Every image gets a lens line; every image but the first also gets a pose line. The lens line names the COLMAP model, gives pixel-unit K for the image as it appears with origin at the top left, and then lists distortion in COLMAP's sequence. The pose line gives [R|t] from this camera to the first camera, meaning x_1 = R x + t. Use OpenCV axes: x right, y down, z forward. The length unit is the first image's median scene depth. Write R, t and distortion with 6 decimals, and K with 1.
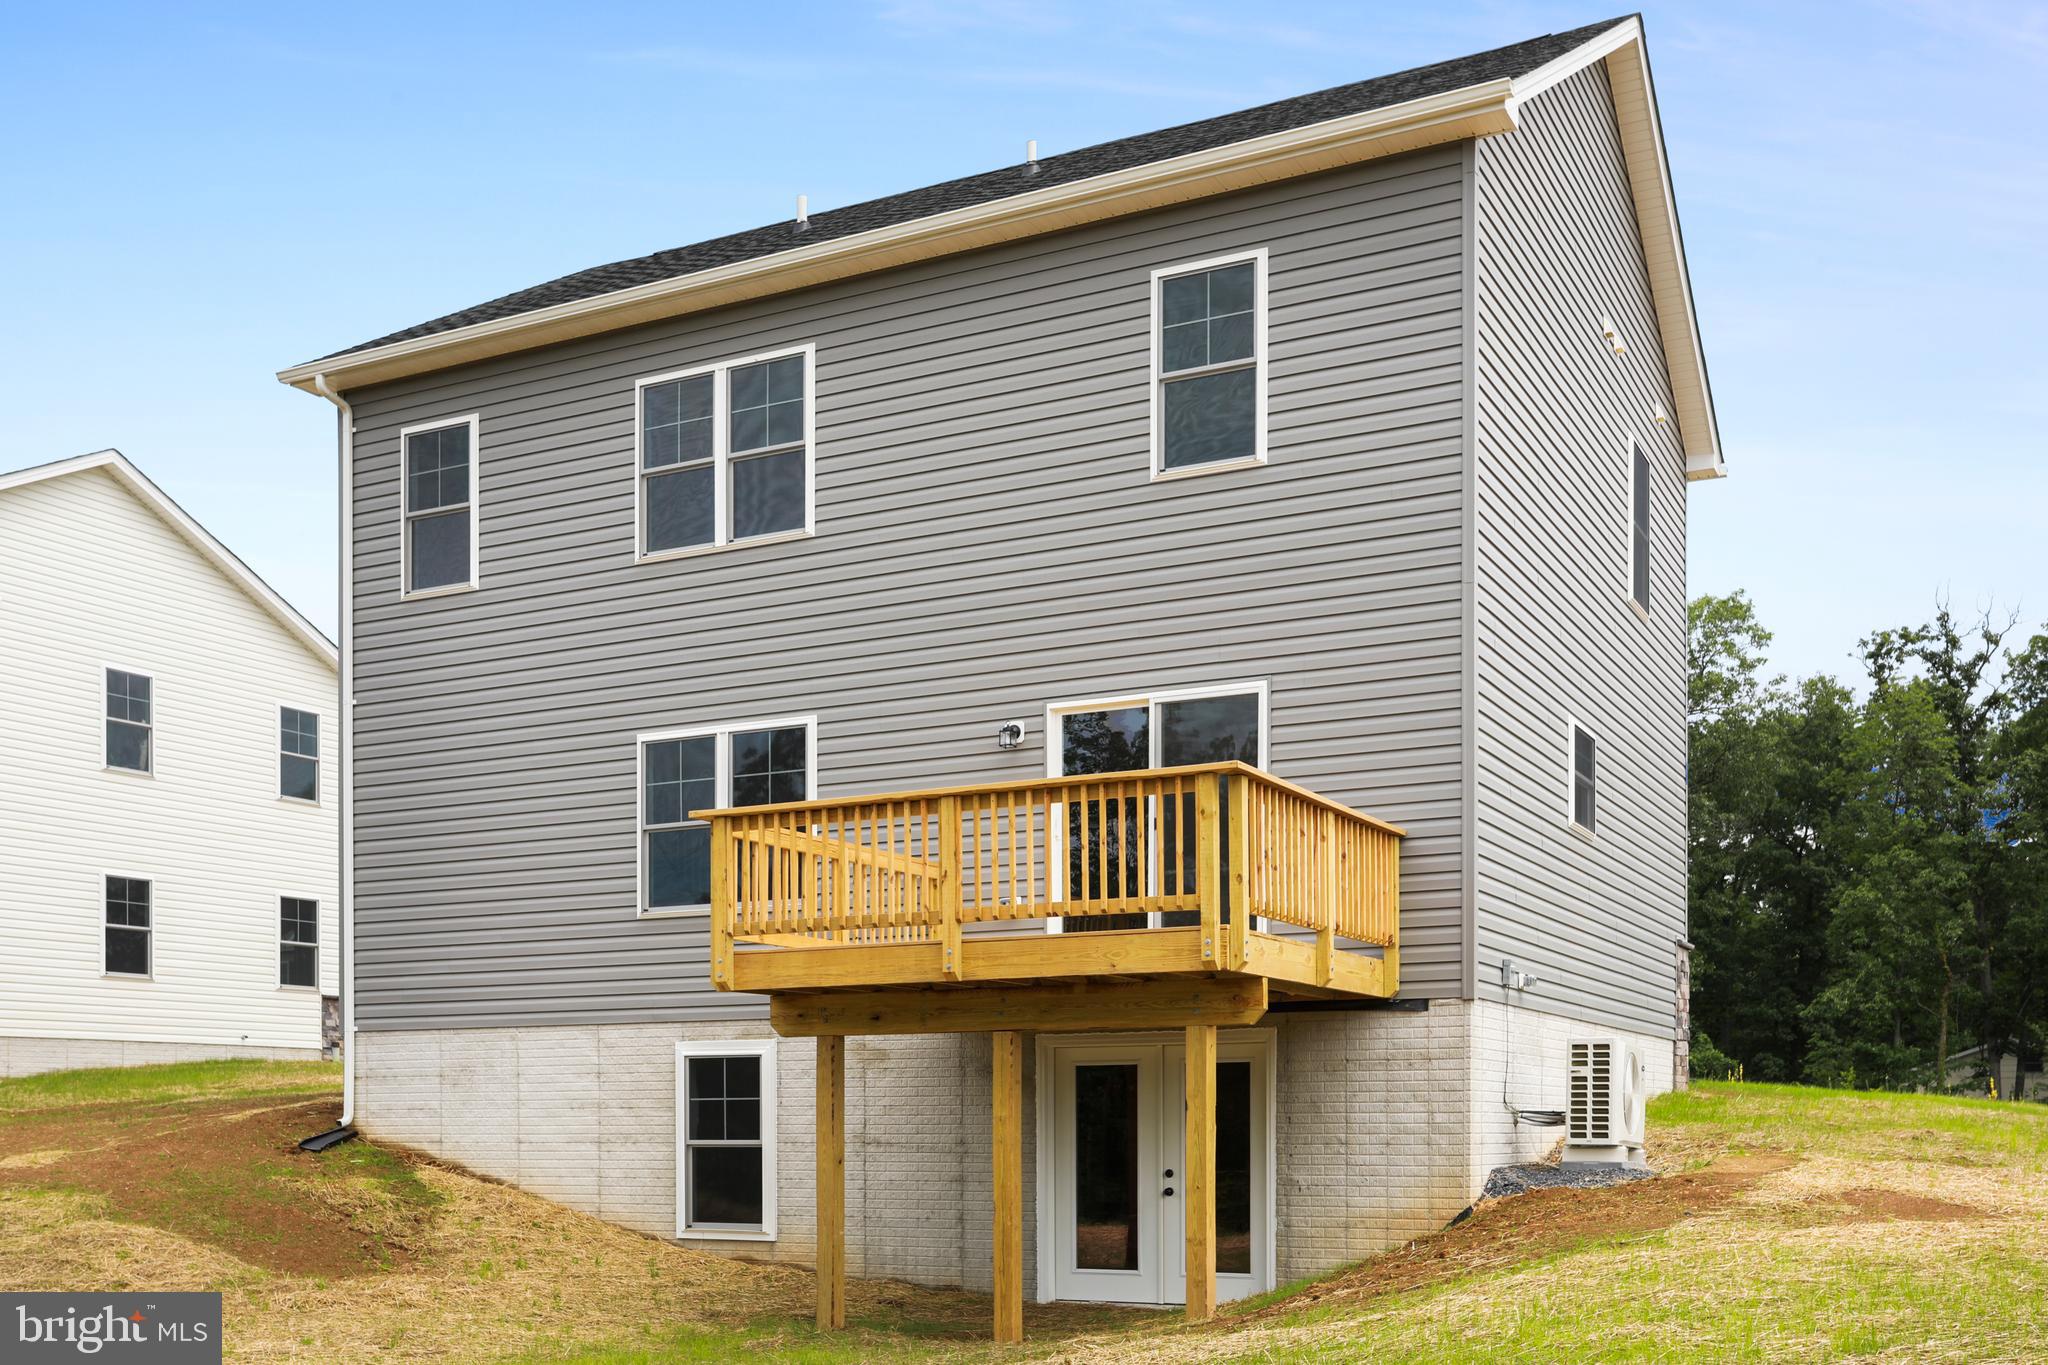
lens RADIAL K [[1940.7, 0, 1016.1], [0, 1940.7, 681.0], [0, 0, 1]] dist [-0.005751, -0.005386]
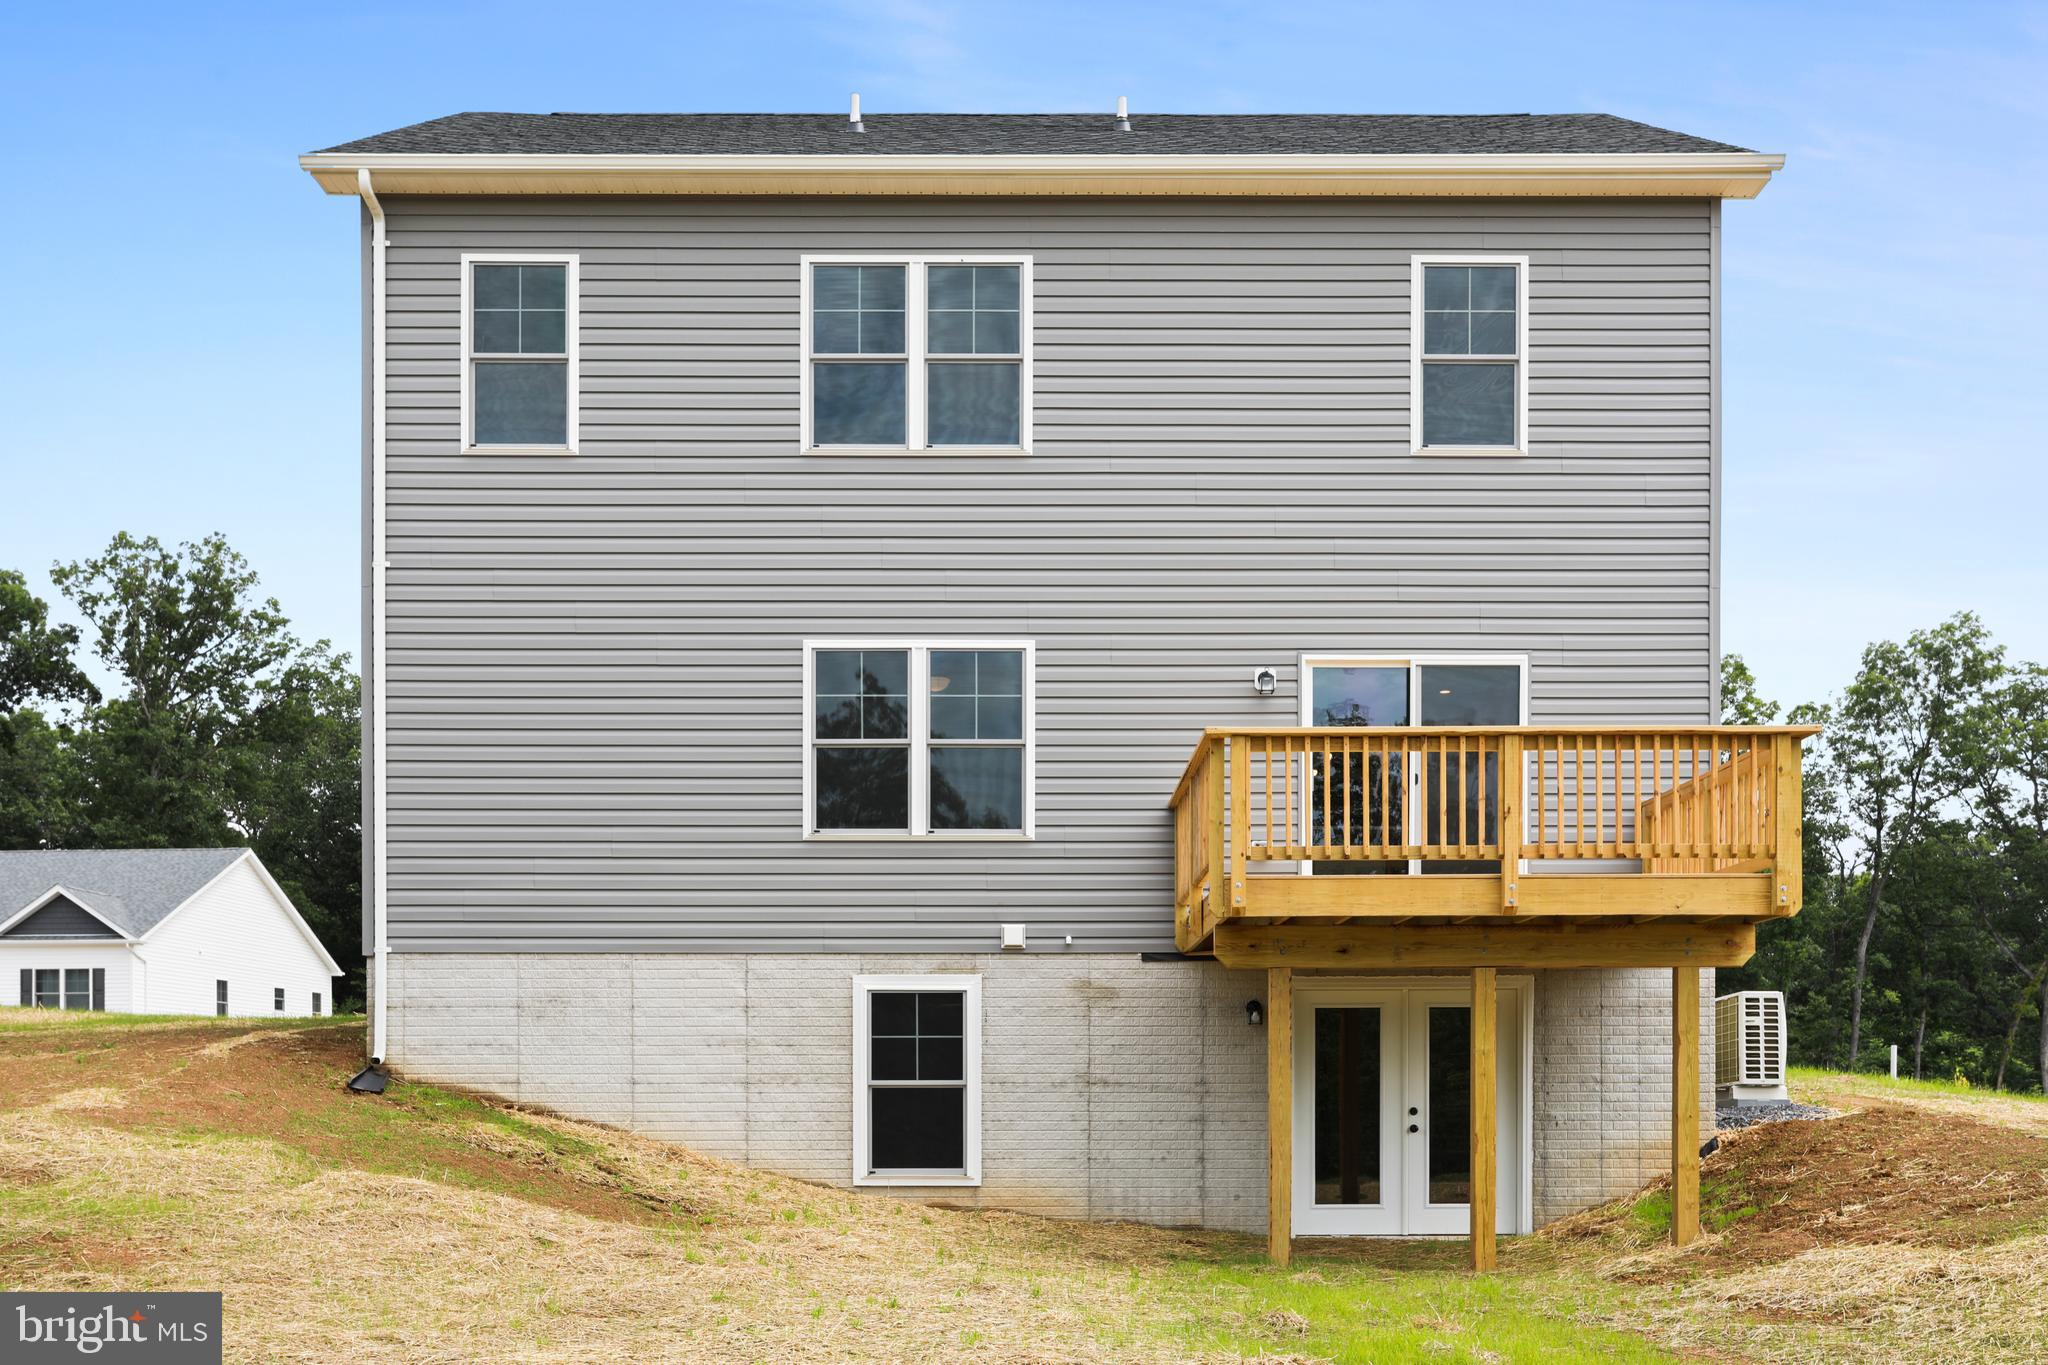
lens RADIAL K [[1782.3, 0, 1030.9], [0, 1782.3, 711.7], [0, 0, 1]] dist [-0.006363, 0.006299]
pose [[0.892609, 0.095973, 0.440497, -0.491466], [-0.102538, 0.994689, -0.008937, 0.060945], [-0.439015, -0.037191, 0.897710, 0.207474]]
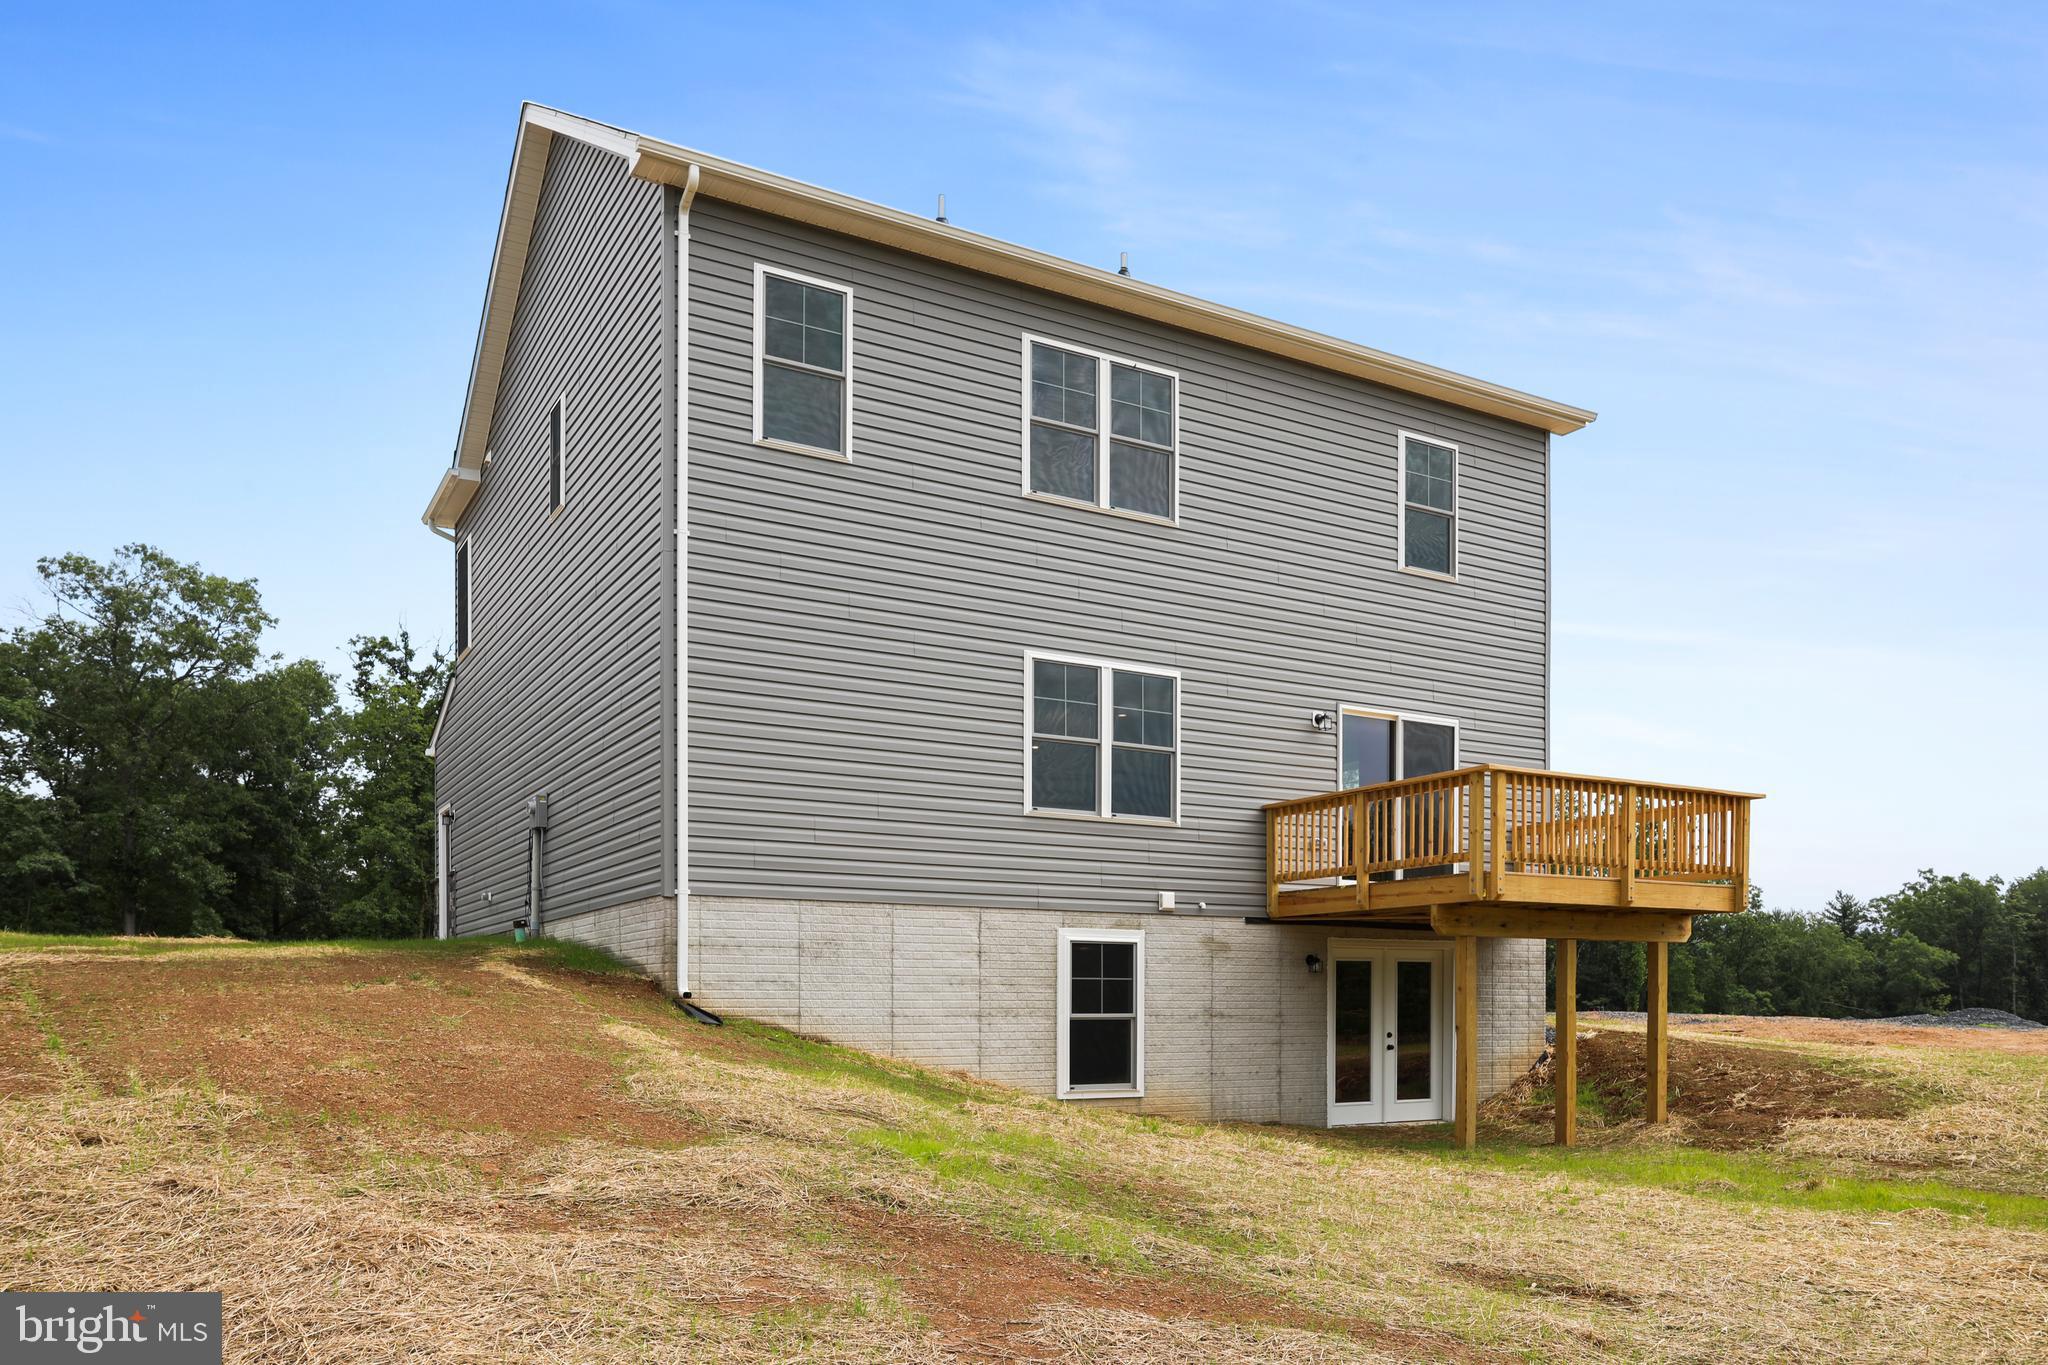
lens RADIAL K [[1444.6, 0, 1023.3], [0, 1444.6, 685.6], [0, 0, 1]] dist [-0.039136, 0.074055]
pose [[0.558353, 0.184223, 0.808891, -0.906946], [-0.188661, 0.977682, -0.092438, 0.130948], [-0.807867, -0.100993, 0.580647, 0.546307]]
